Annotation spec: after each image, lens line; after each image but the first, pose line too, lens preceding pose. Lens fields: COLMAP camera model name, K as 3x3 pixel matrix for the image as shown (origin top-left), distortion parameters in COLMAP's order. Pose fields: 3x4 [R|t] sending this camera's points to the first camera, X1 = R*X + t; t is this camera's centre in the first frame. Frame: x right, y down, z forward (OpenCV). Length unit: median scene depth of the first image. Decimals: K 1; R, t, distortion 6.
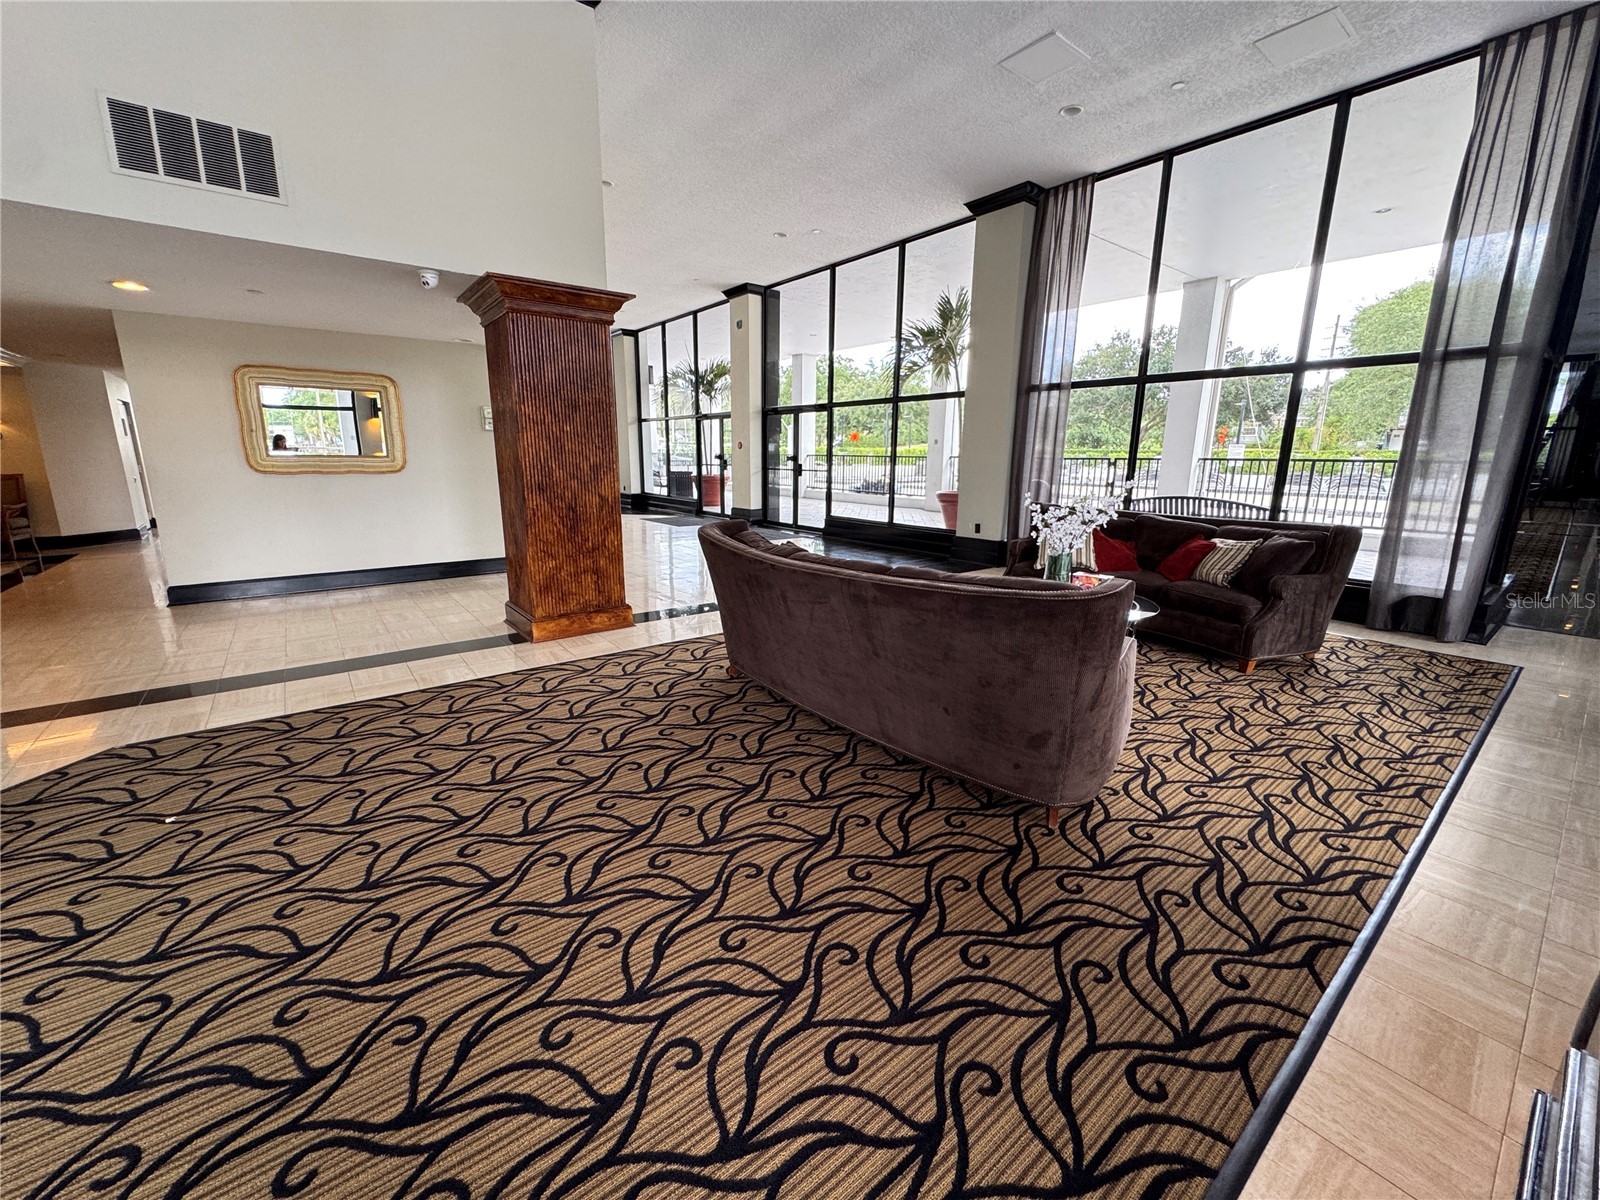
lens RADIAL K [[640.1, 0, 796.8], [0, 640.1, 602.0], [0, 0, 1]] dist [-0.000003, 0.000794]
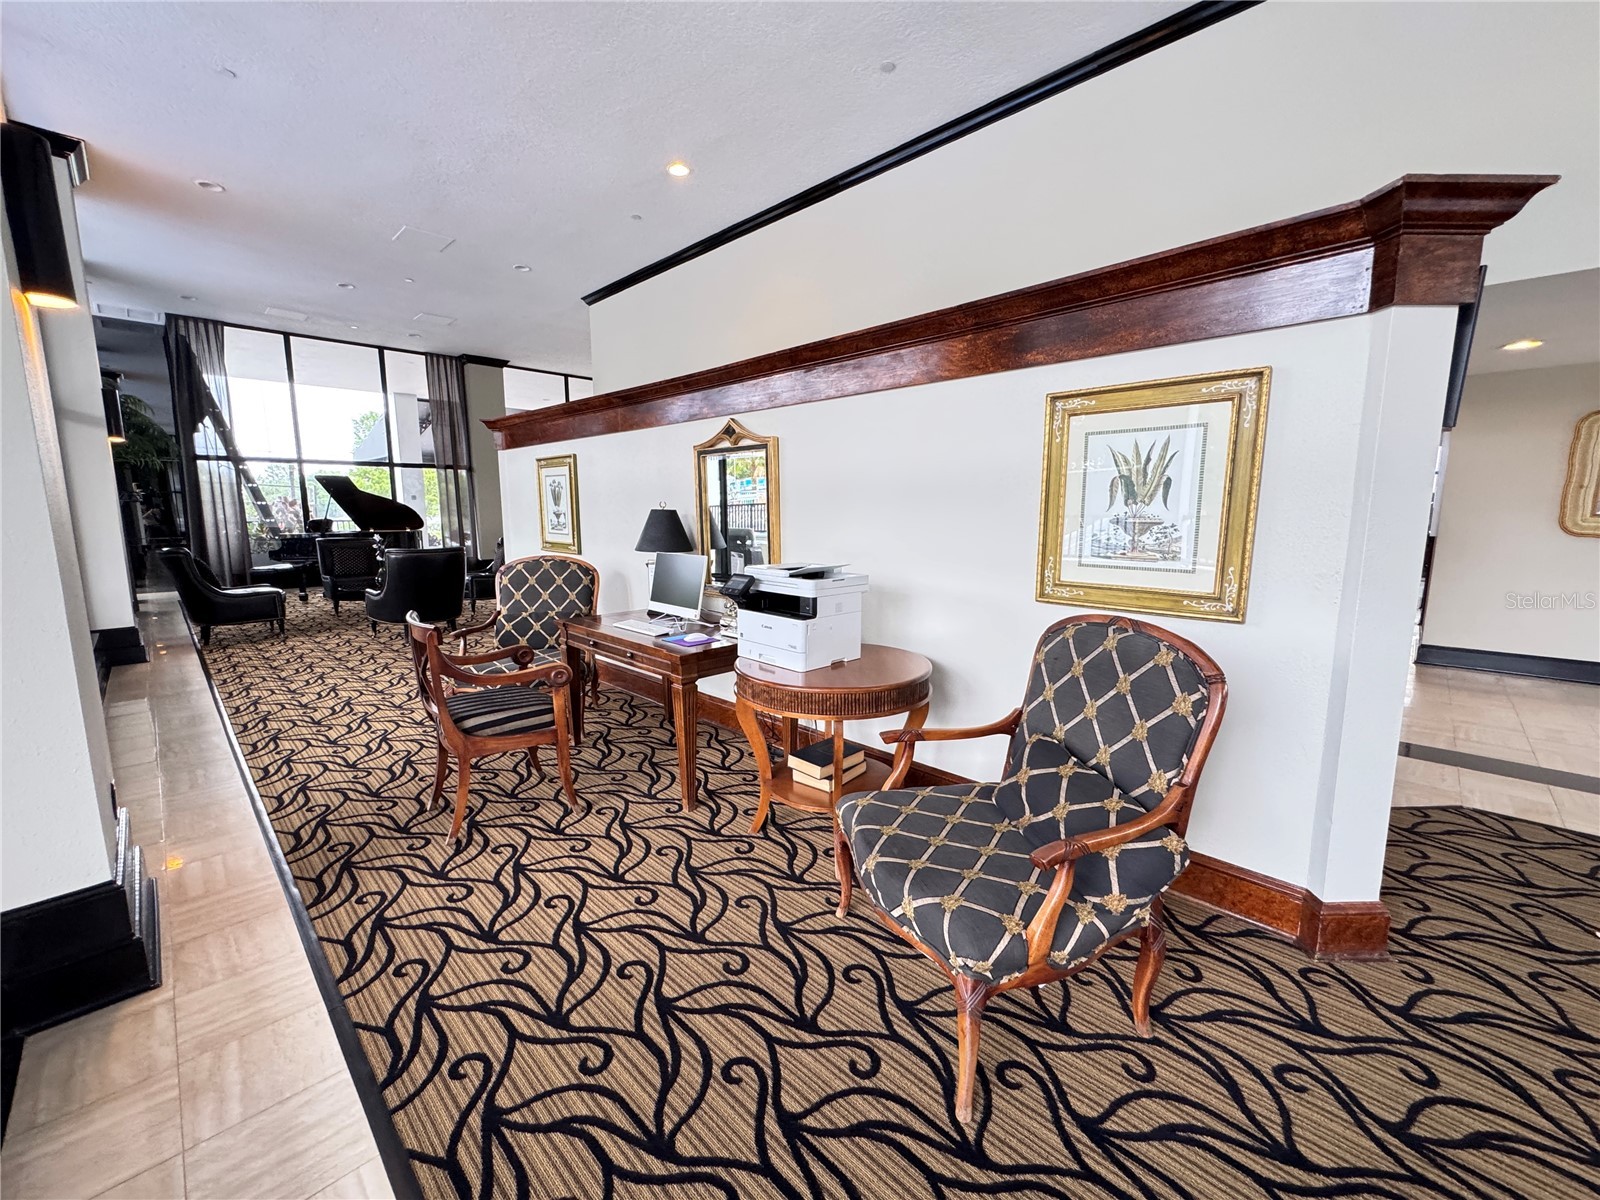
lens RADIAL K [[640.1, 0, 800.7], [0, 640.1, 601.0], [0, 0, 1]] dist [-0.000003, 0.000794]
pose [[0.129610, 0.130684, -0.982916, 1.139107], [-0.217910, 0.970797, 0.100339, -0.190332], [0.967324, 0.201183, 0.154302, 0.867935]]
